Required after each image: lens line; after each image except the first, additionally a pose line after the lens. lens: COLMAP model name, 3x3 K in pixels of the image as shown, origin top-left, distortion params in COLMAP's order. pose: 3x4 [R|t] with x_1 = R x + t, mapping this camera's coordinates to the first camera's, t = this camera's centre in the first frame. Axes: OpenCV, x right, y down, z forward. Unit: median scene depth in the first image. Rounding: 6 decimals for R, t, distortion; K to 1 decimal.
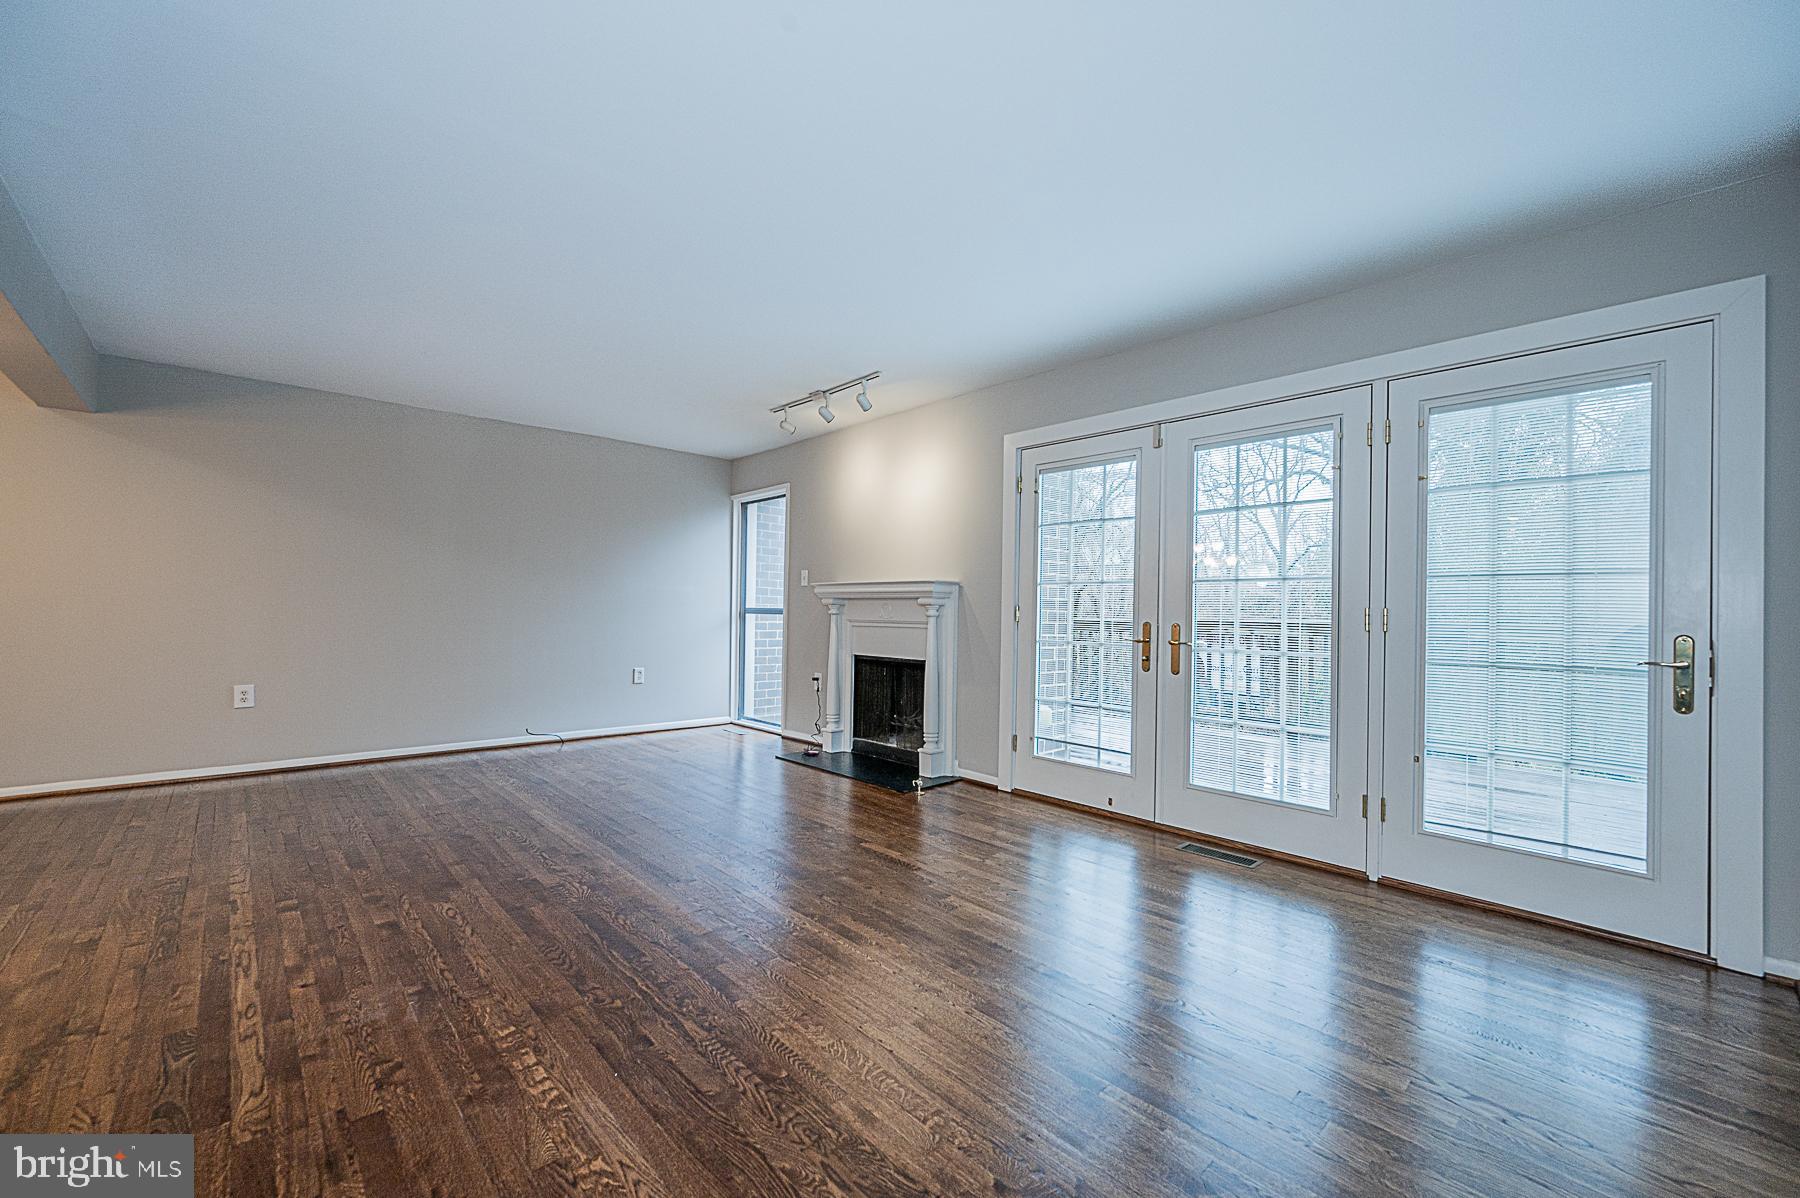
lens RADIAL K [[723.8, 0, 903.2], [0, 723.8, 627.5], [0, 0, 1]] dist [0.000991, -0.000136]
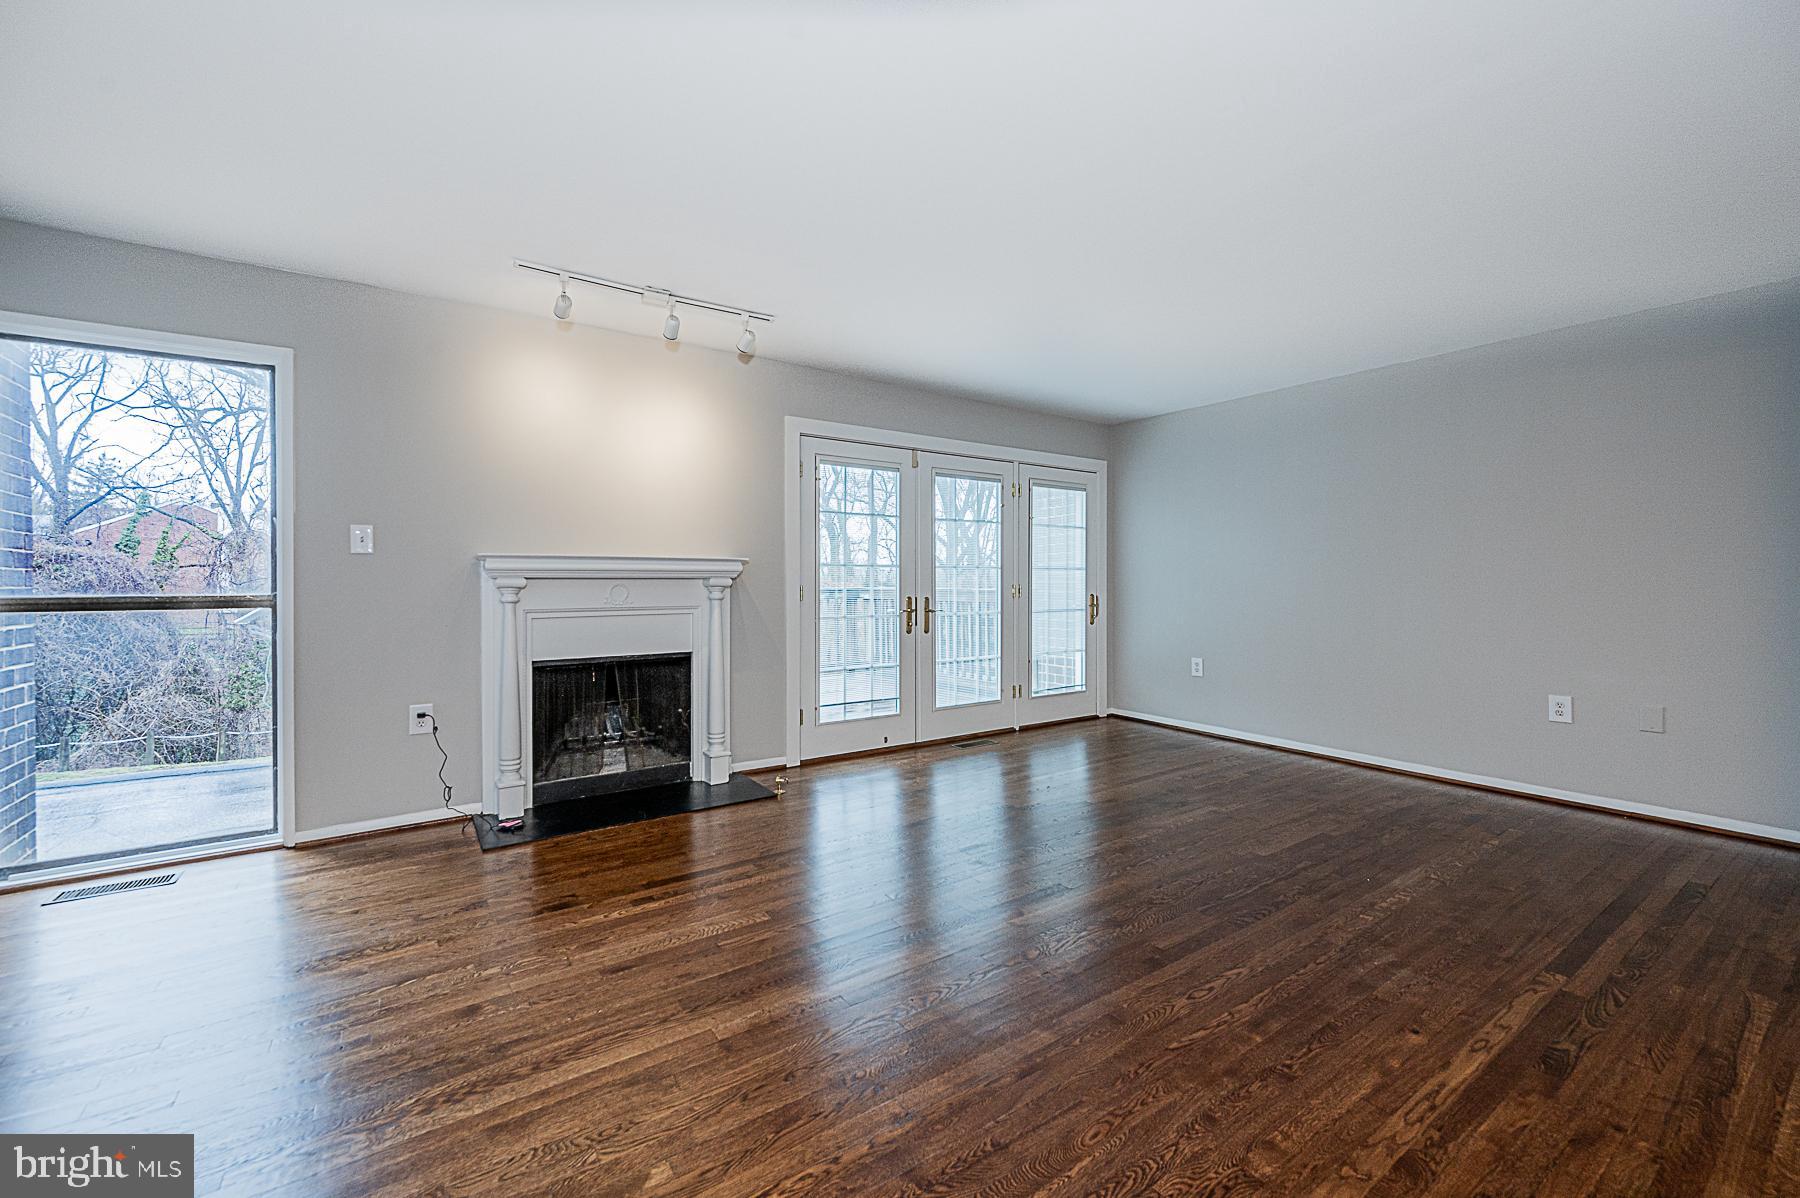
lens RADIAL K [[718.8, 0, 903.4], [0, 718.8, 602.4], [0, 0, 1]] dist [-0.000896, -0.000270]
pose [[0.144493, -0.047519, 0.988364, -0.960841], [0.024066, 0.998720, 0.044498, -0.054590], [-0.989213, 0.017357, 0.145452, 0.803888]]
